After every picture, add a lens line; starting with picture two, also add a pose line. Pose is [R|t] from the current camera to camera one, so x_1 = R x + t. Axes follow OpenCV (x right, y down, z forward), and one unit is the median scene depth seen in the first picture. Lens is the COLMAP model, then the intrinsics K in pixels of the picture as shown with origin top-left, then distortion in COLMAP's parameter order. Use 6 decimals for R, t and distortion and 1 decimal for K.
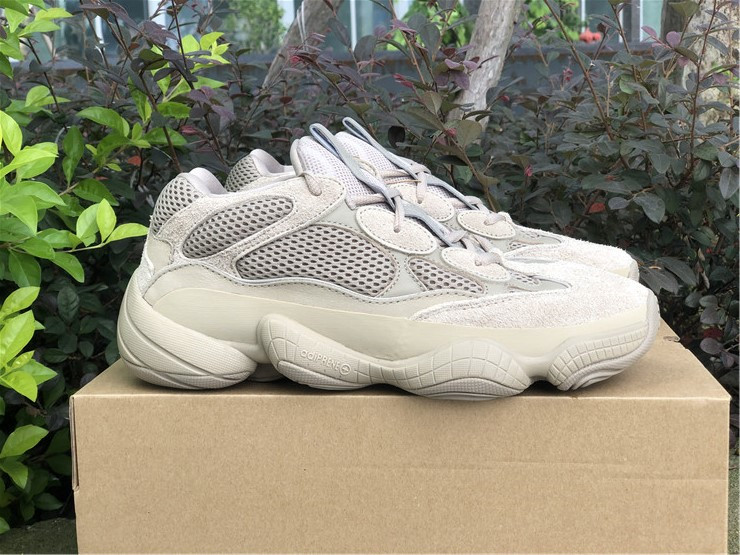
lens RADIAL K [[1121.3, 0, 366.2], [0, 1121.3, 244.2], [0, 0, 1]] dist [0.086708, -0.478592]
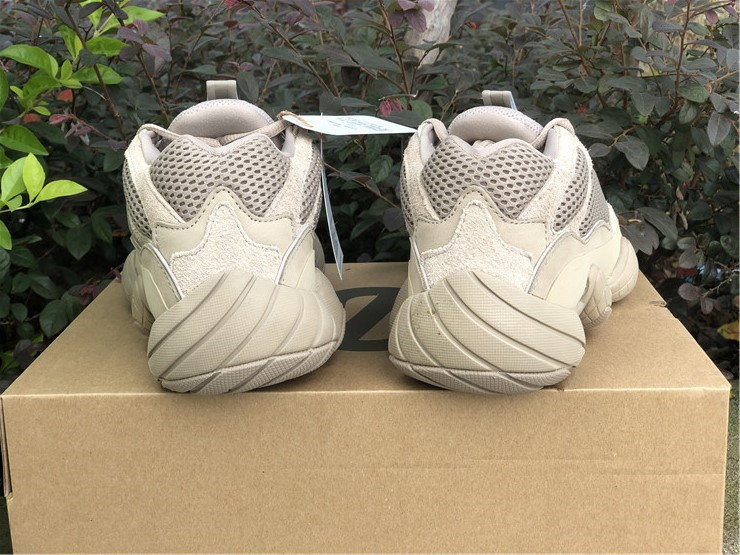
lens RADIAL K [[1123.4, 0, 370.4], [0, 1123.4, 257.6], [0, 0, 1]] dist [0.033818, -0.245744]
pose [[0.998767, -0.017127, 0.046589, -0.007797], [0.011937, 0.993916, 0.109496, -0.068710], [-0.048181, -0.108805, 0.992895, 0.116880]]
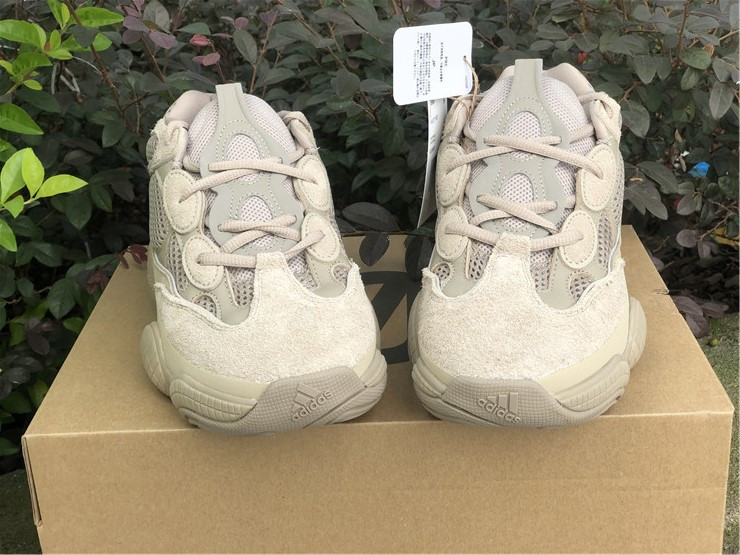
lens RADIAL K [[1121.3, 0, 366.2], [0, 1121.3, 244.2], [0, 0, 1]] dist [0.086708, -0.478592]
pose [[0.997220, -0.052880, 0.052505, -0.023721], [0.037694, 0.965747, 0.256733, -0.241617], [-0.064282, -0.254040, 0.965055, 0.142569]]
